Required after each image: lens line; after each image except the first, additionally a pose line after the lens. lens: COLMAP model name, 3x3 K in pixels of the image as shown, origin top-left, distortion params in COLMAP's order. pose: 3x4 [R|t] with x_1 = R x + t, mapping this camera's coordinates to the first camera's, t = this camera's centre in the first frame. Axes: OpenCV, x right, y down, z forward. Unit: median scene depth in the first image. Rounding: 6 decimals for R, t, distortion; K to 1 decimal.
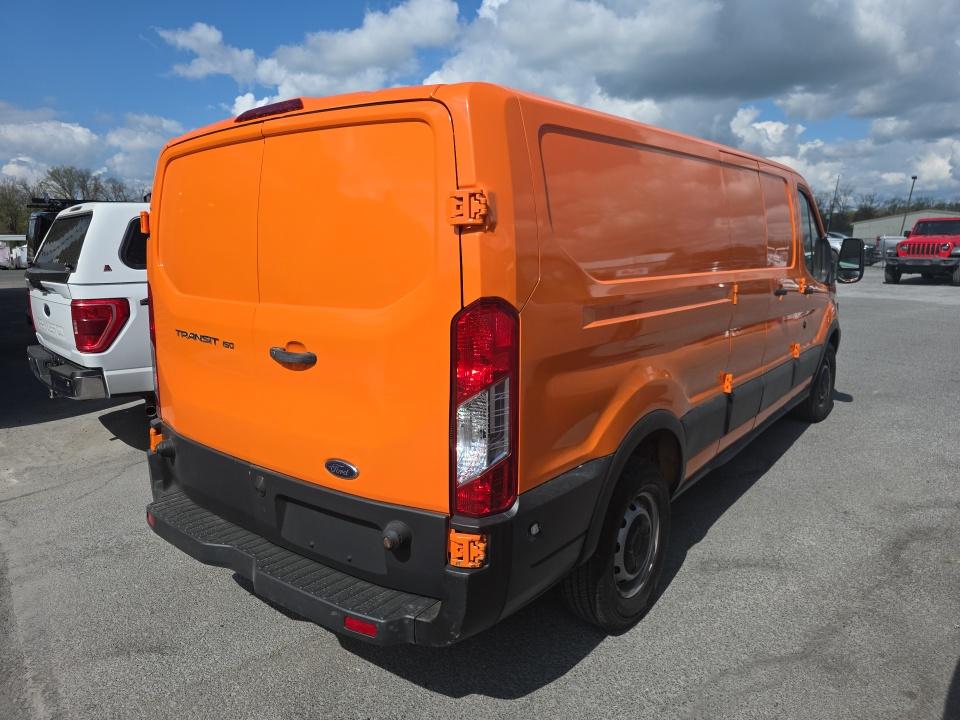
lens RADIAL K [[650.5, 0, 476.6], [0, 650.5, 359.1], [0, 0, 1]] dist [0.035345, -0.019403]
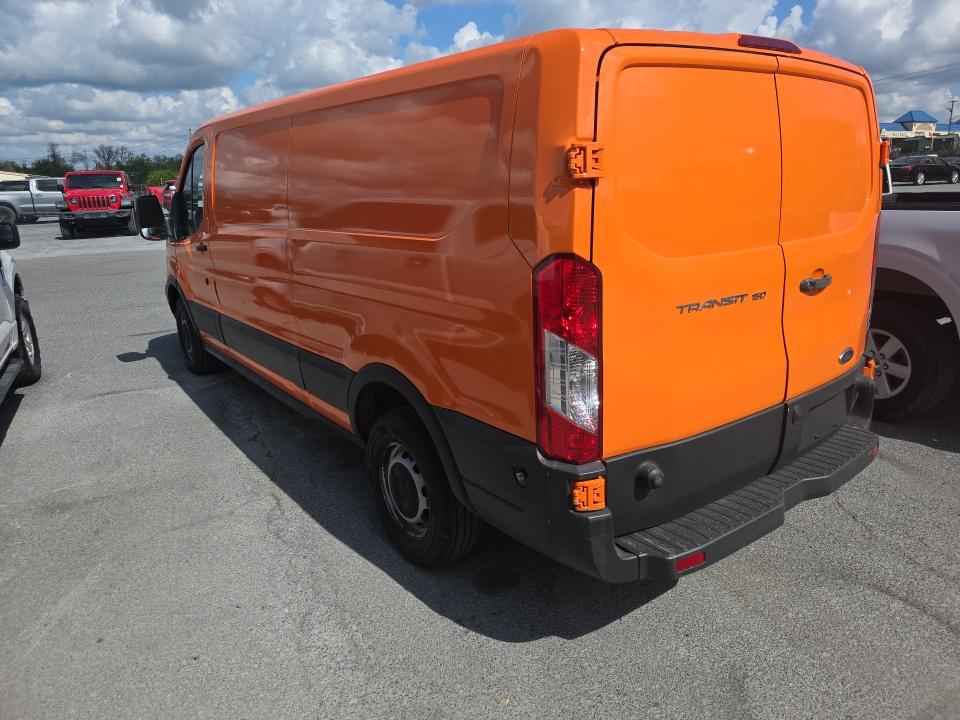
lens RADIAL K [[650.5, 0, 475.7], [0, 650.5, 357.6], [0, 0, 1]] dist [0.035345, -0.019403]
pose [[0.249223, -0.264614, 0.931594, -0.189672], [0.207224, 0.954238, 0.215608, -0.030723], [-0.946016, 0.139314, 0.292653, 0.154294]]
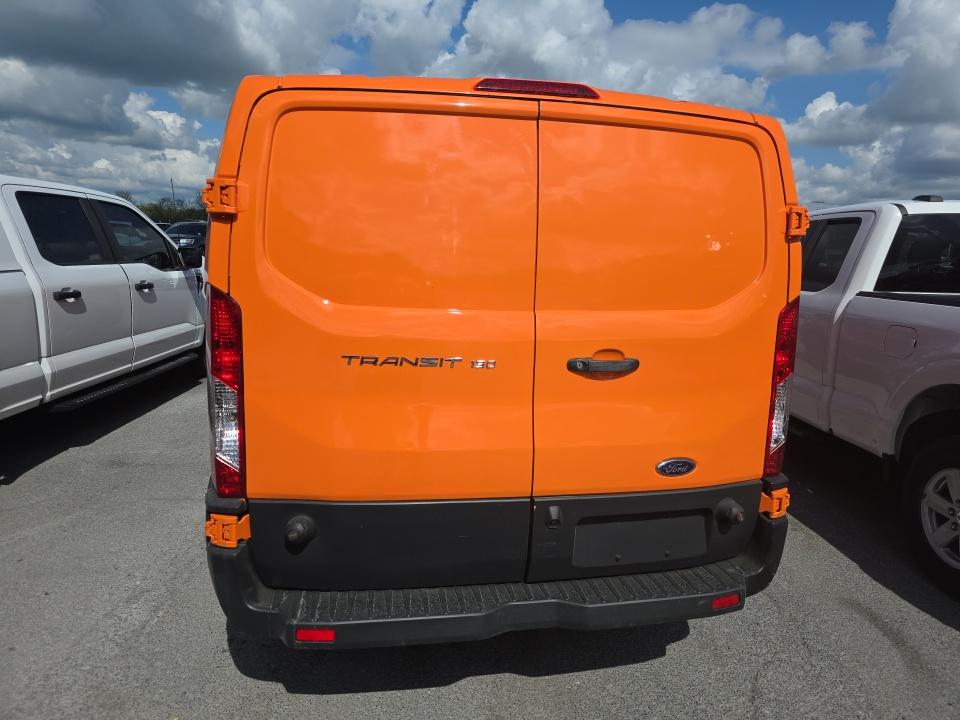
lens RADIAL K [[650.5, 0, 481.7], [0, 650.5, 361.1], [0, 0, 1]] dist [0.035345, -0.019403]
pose [[0.662329, -0.106598, 0.741591, -0.135858], [0.097257, 0.993684, 0.055972, -0.009923], [-0.742874, 0.035053, 0.668513, 0.062818]]
